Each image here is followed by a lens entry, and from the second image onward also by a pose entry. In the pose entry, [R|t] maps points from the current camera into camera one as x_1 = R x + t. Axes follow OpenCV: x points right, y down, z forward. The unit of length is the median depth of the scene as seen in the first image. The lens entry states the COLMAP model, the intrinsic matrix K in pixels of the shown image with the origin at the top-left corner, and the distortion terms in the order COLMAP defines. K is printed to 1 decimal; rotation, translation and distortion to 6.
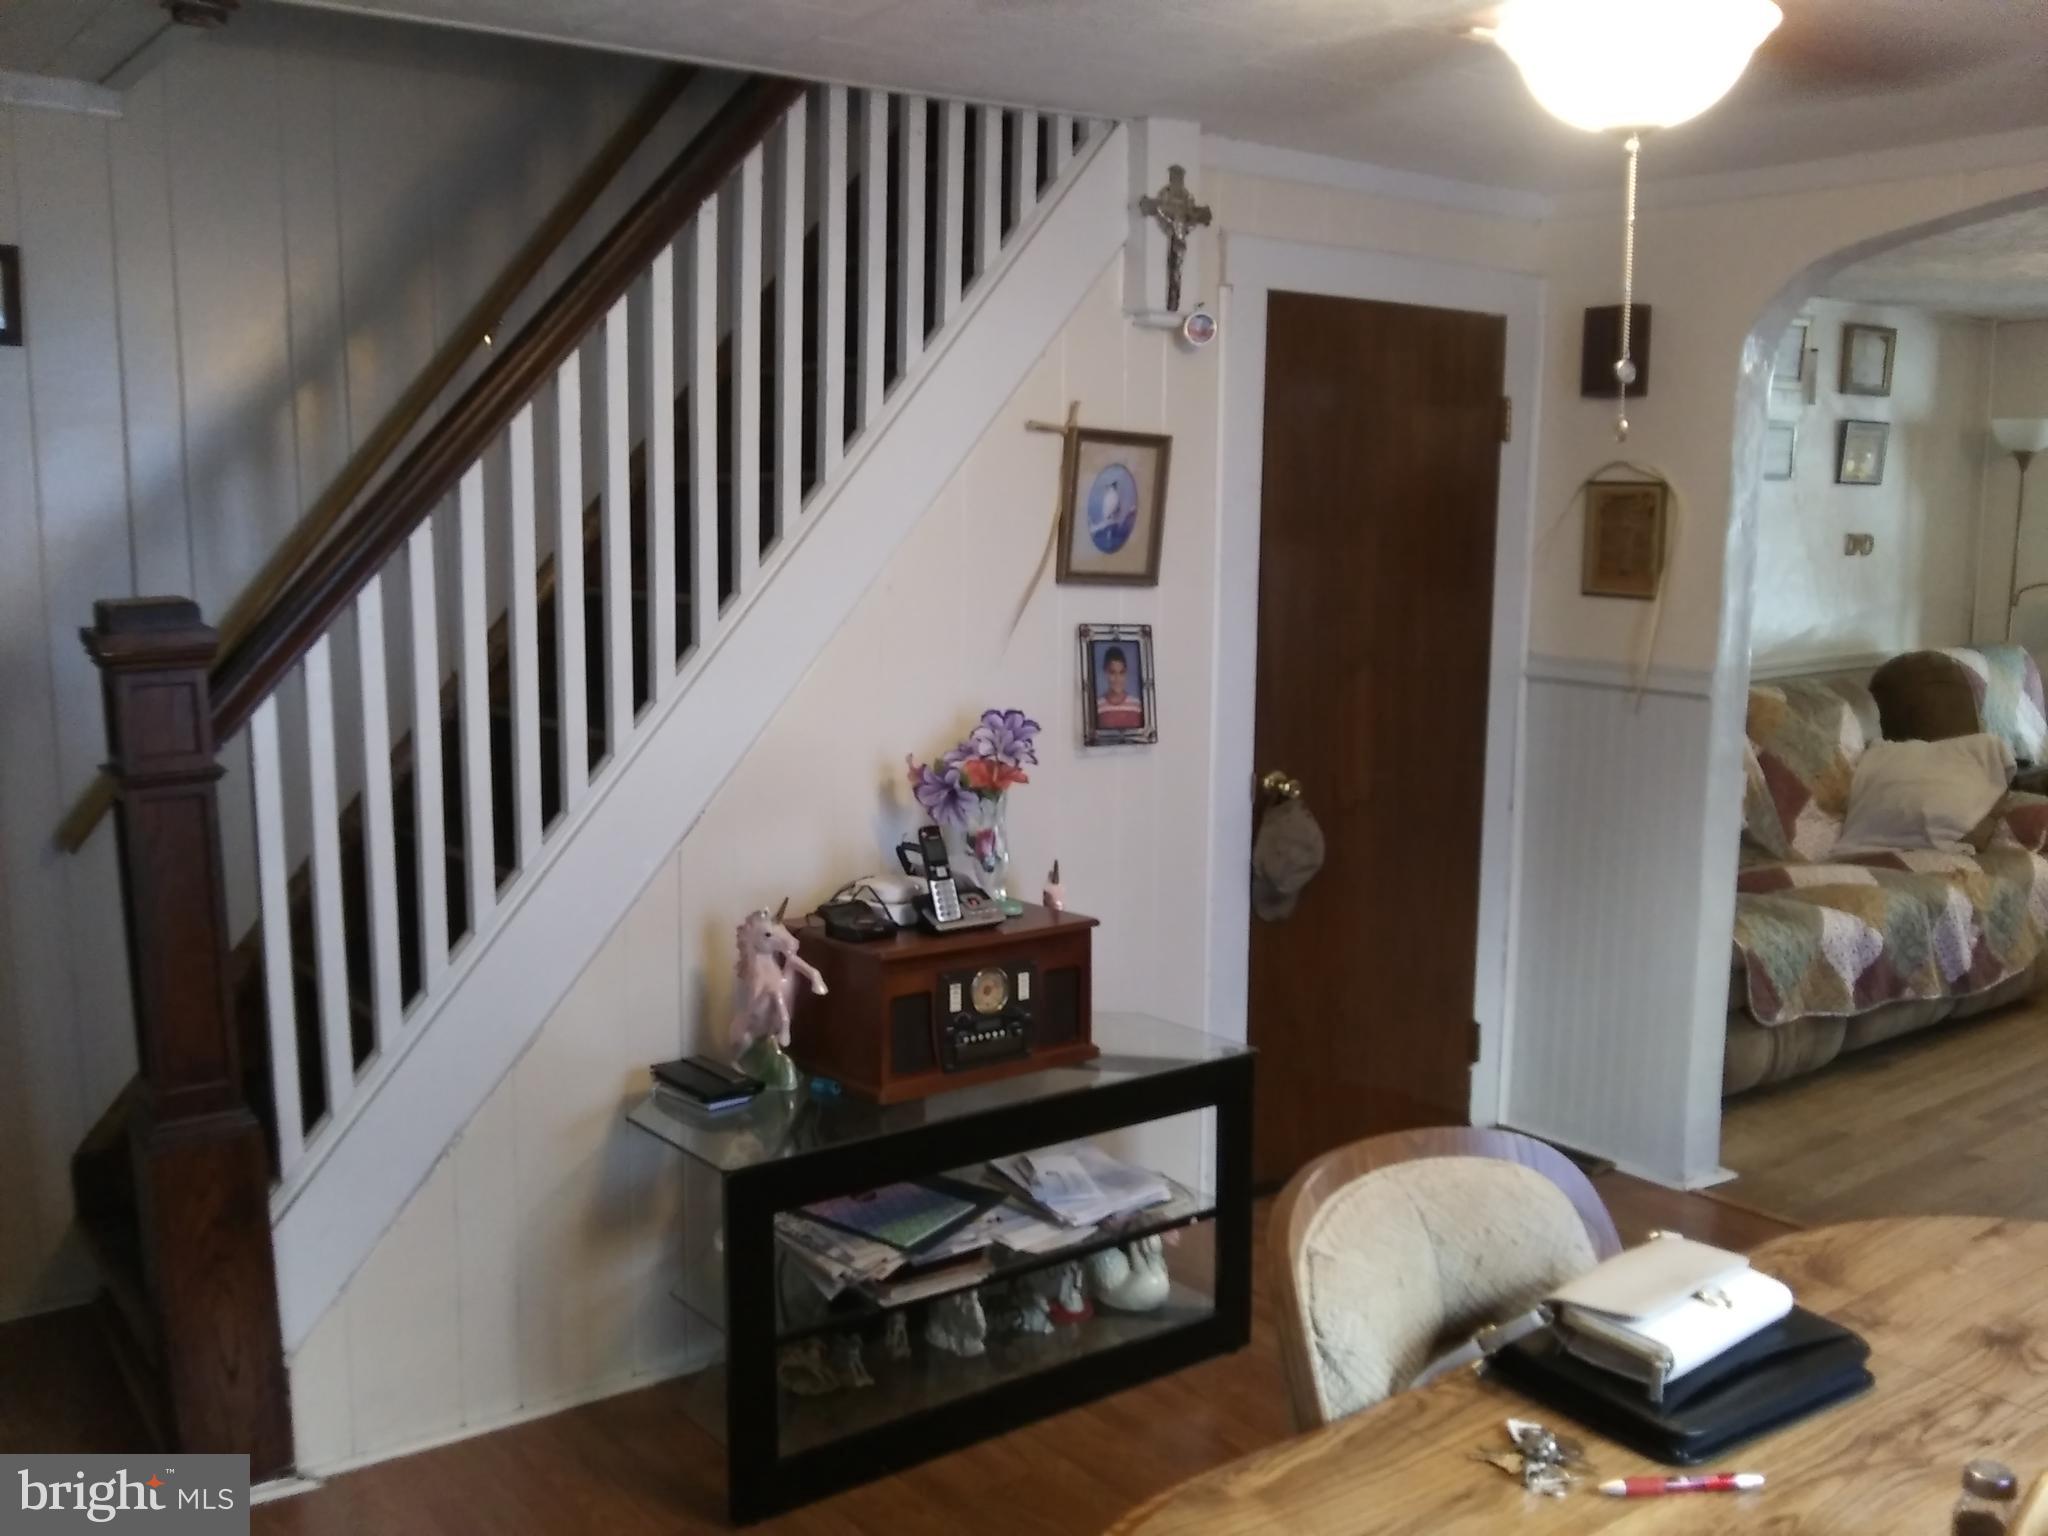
lens RADIAL K [[1862.5, 0, 1024.0], [0, 1862.5, 768.0], [0, 0, 1]] dist [0.011506, -0.113384]
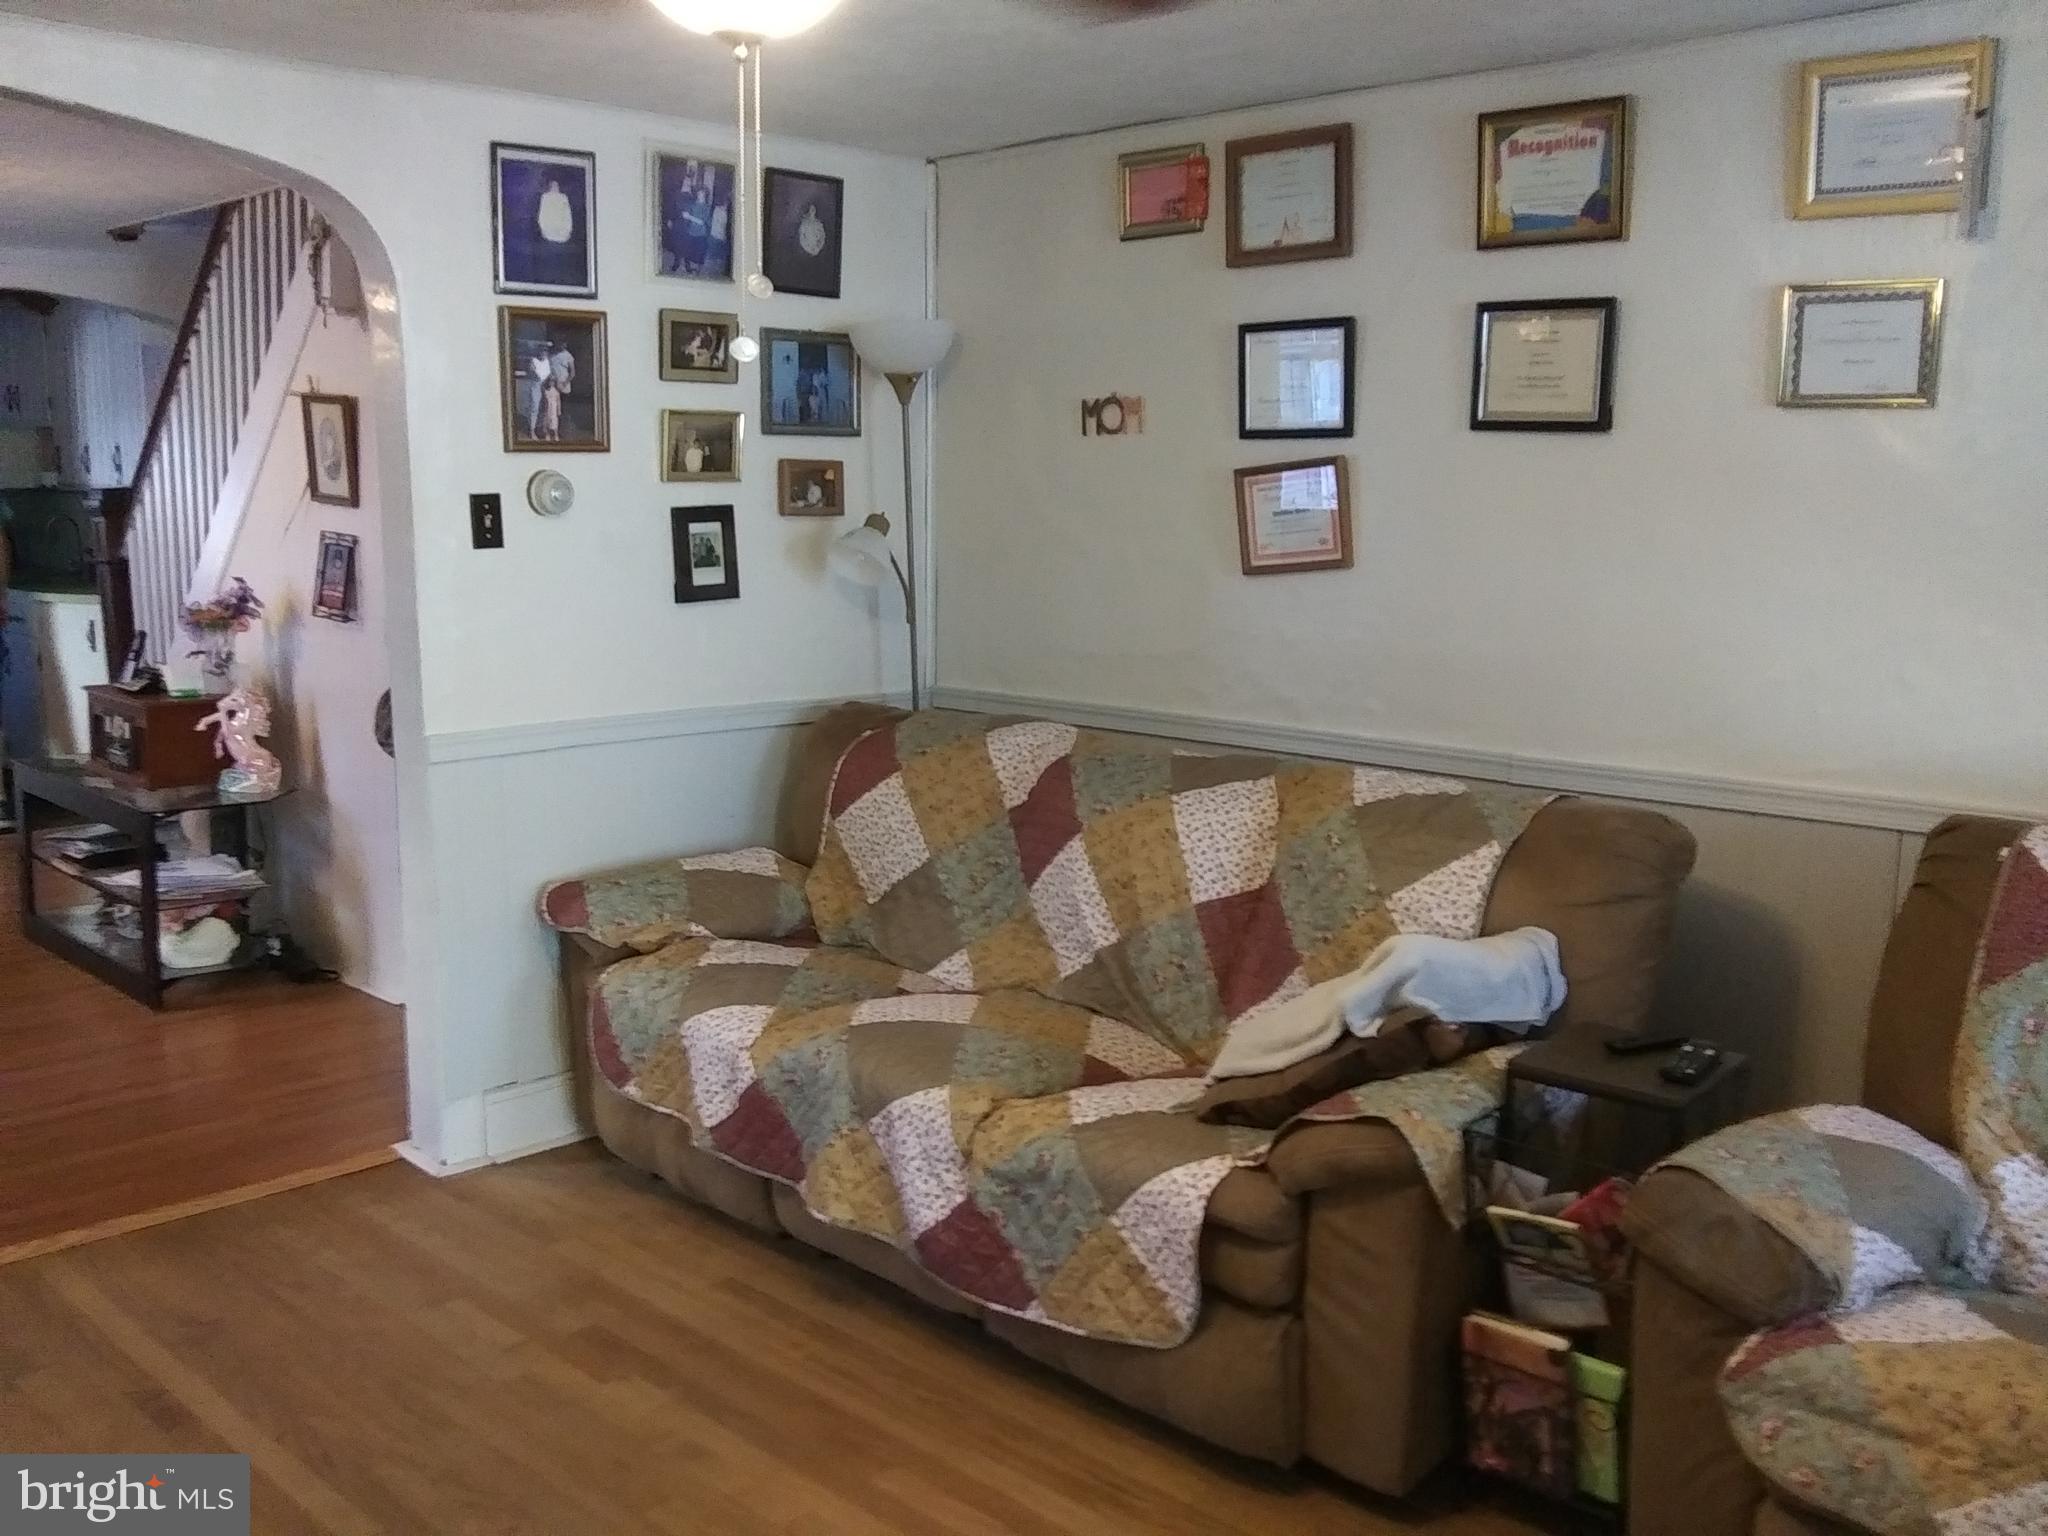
lens RADIAL K [[1862.5, 0, 1024.0], [0, 1862.5, 768.0], [0, 0, 1]] dist [0.011506, -0.113384]
pose [[0.143134, 0.157196, -0.977140, 0.911309], [-0.152660, 0.978996, 0.135132, -0.104222], [0.977859, 0.129828, 0.164126, 0.789358]]
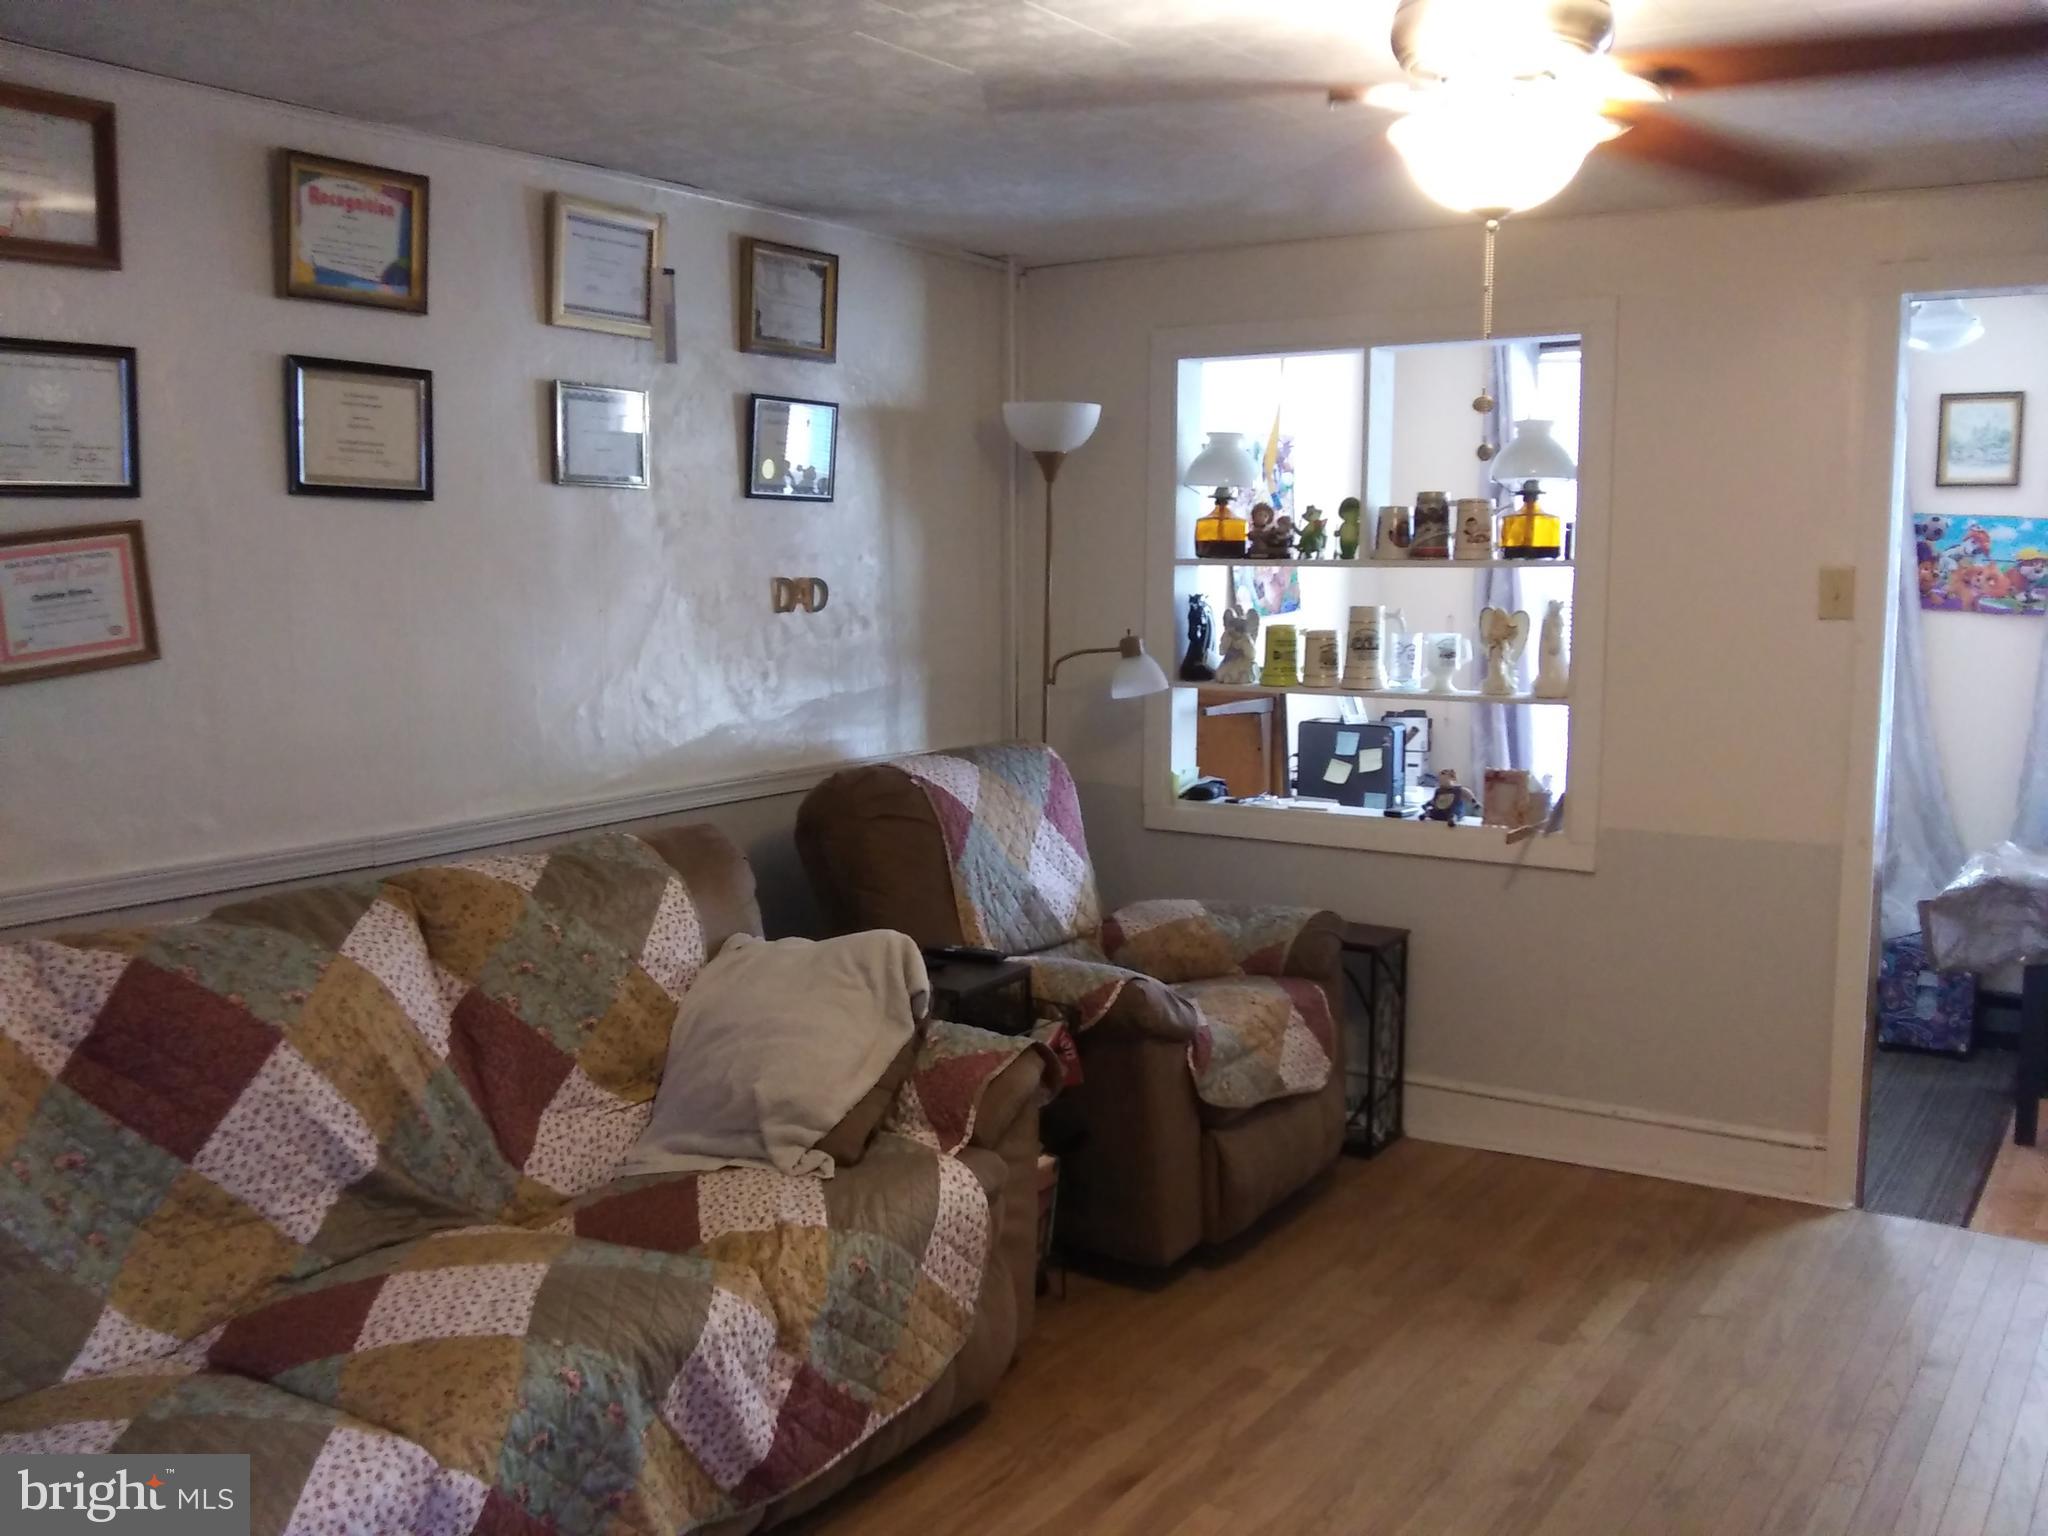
lens RADIAL K [[1862.5, 0, 1024.0], [0, 1862.5, 768.0], [0, 0, 1]] dist [0.011506, -0.113384]
pose [[0.944043, -0.034583, 0.328006, 0.377256], [0.043503, 0.998855, -0.019894, -0.054684], [-0.326942, 0.033050, 0.944466, 0.454669]]
